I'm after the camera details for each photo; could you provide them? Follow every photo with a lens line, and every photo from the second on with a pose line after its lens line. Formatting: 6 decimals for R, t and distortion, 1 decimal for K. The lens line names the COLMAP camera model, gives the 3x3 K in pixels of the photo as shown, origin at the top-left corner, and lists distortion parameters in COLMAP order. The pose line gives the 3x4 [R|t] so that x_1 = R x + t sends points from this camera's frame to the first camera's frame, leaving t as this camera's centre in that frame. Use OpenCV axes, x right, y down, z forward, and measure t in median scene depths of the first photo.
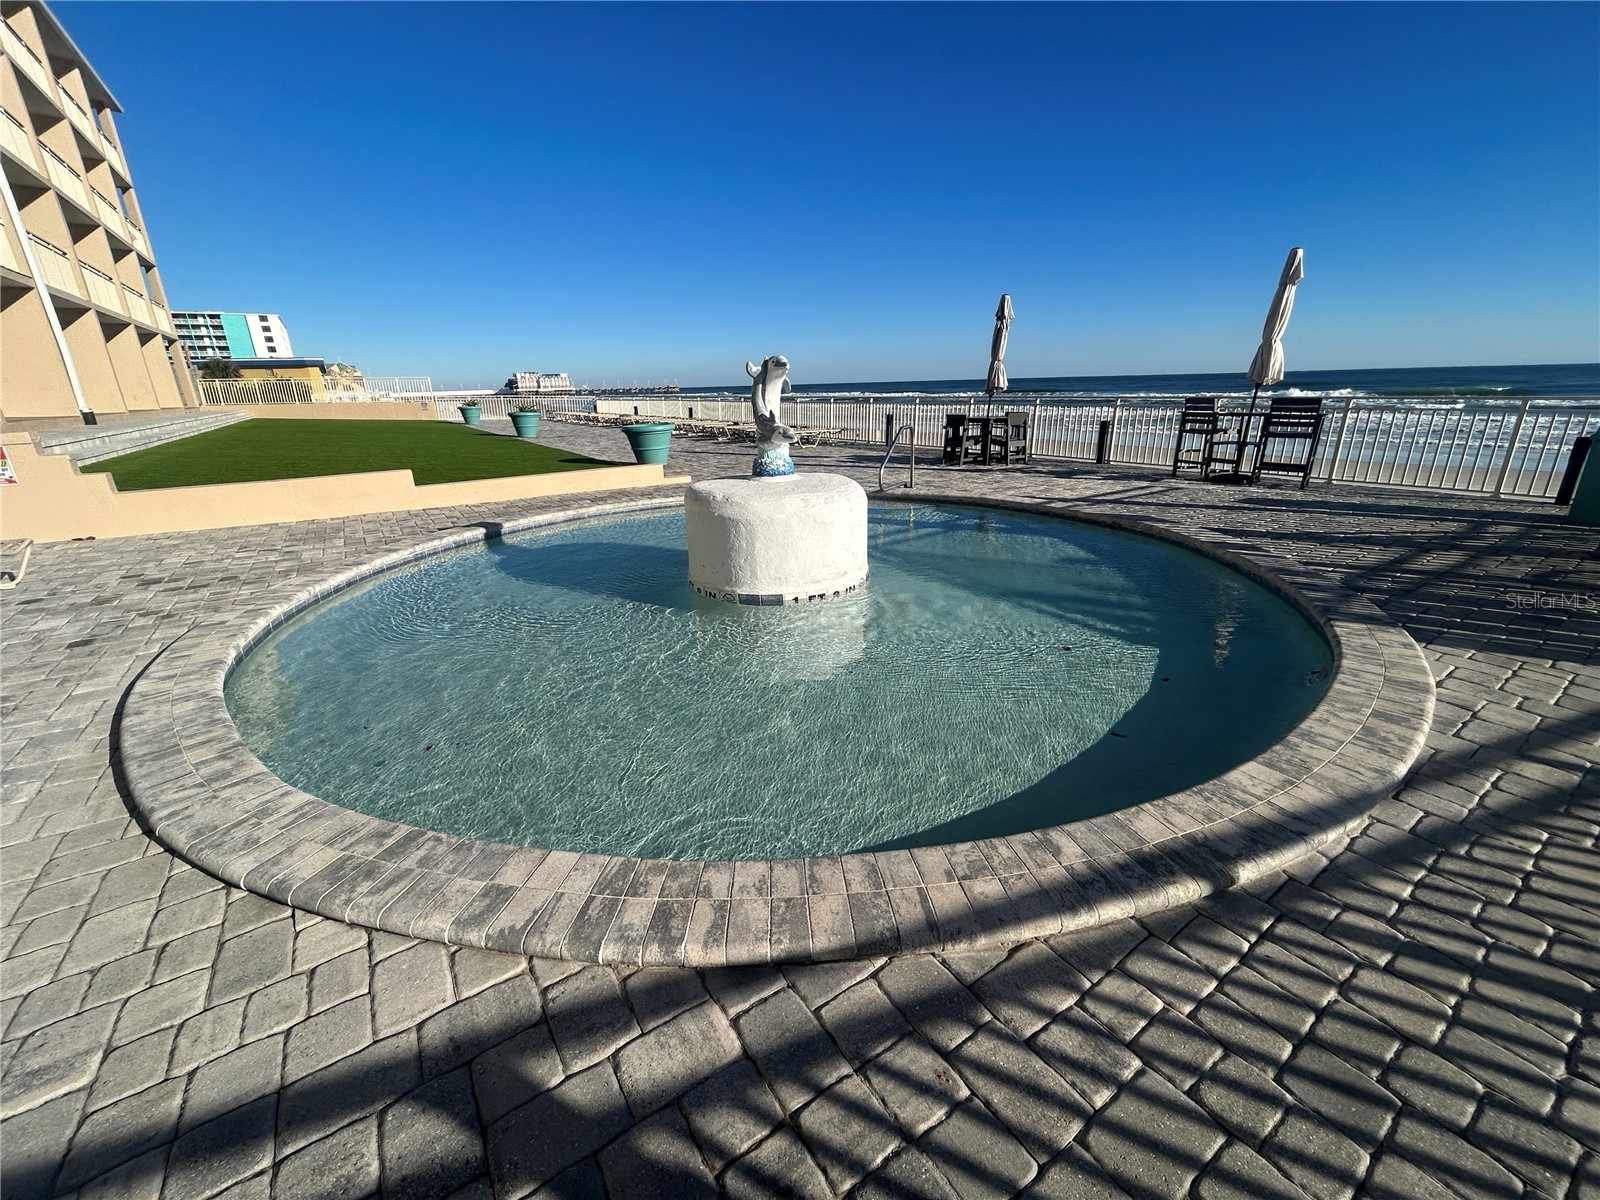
lens RADIAL K [[642.7, 0, 800.4], [0, 642.7, 596.9], [0, 0, 1]] dist [-0.003873, 0.001269]
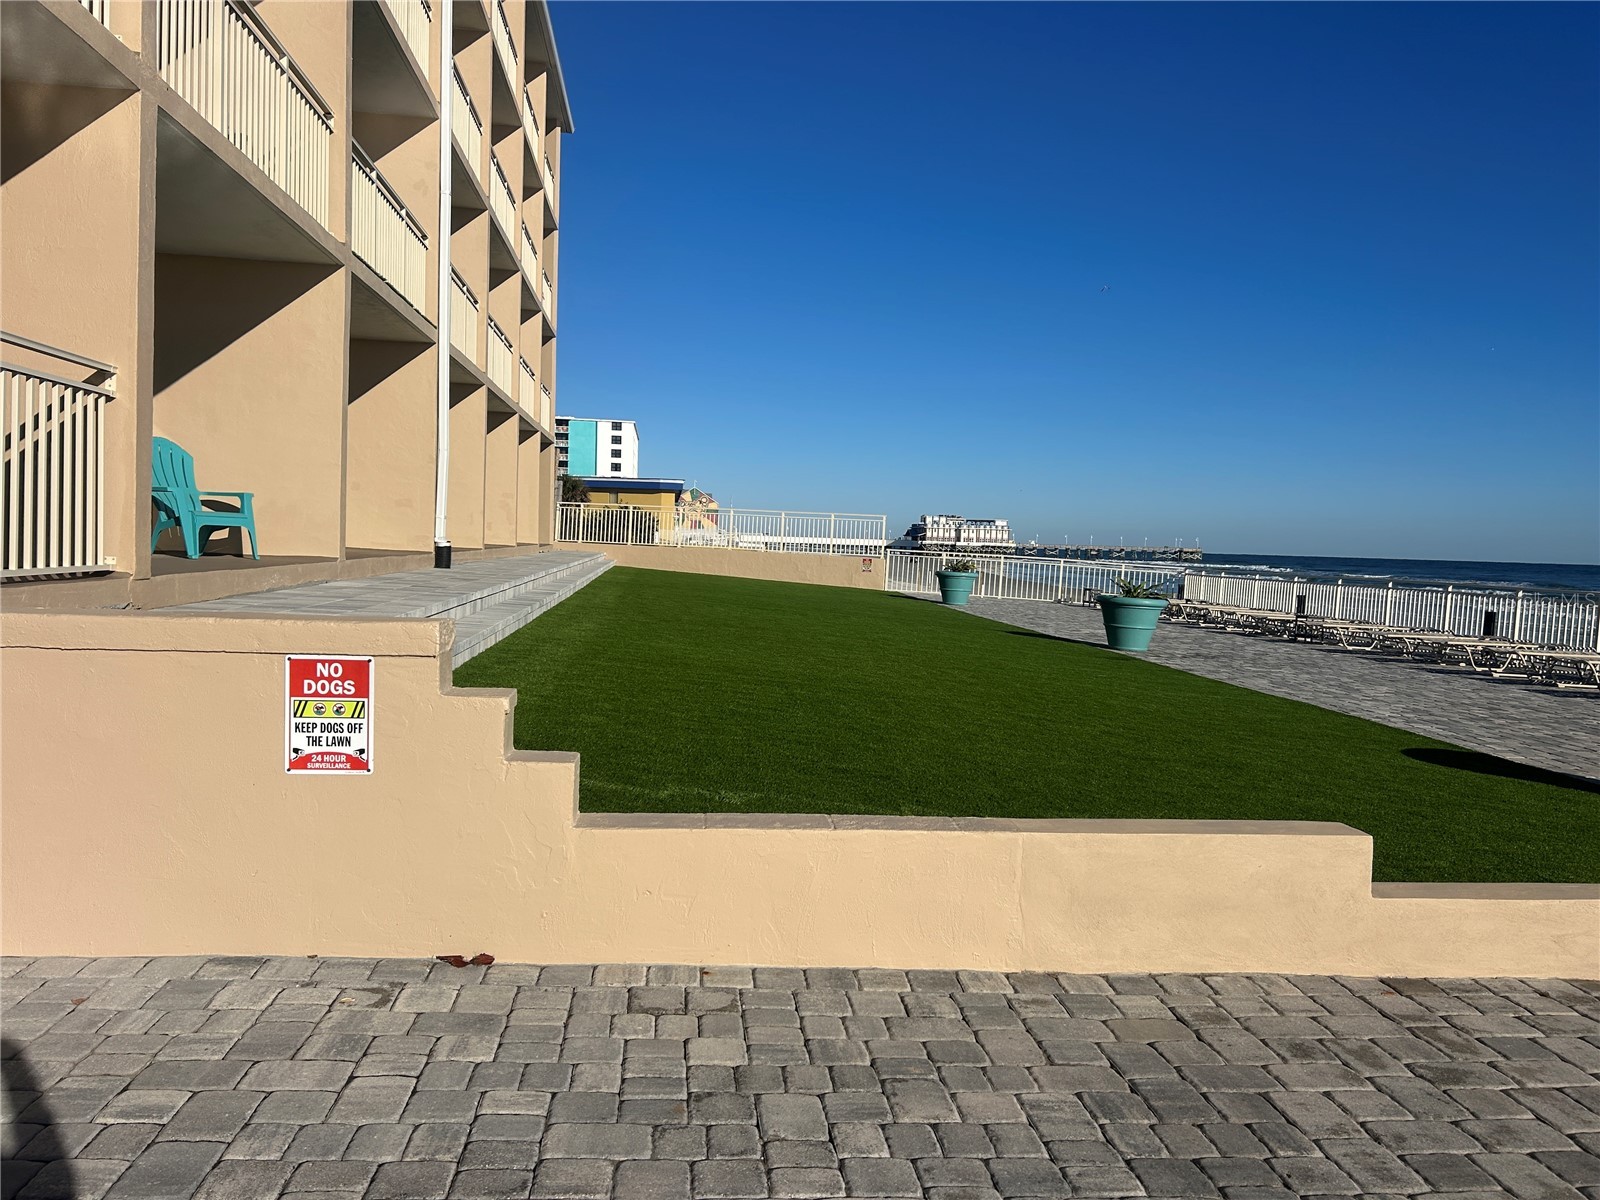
lens RADIAL K [[1203.2, 0, 798.4], [0, 1203.2, 600.5], [0, 0, 1]] dist [0.031509, -0.029181]
pose [[0.877313, 0.076979, -0.473704, -0.172154], [-0.201297, 0.955053, -0.217607, -0.038496], [0.435662, 0.286264, 0.853377, 0.126848]]
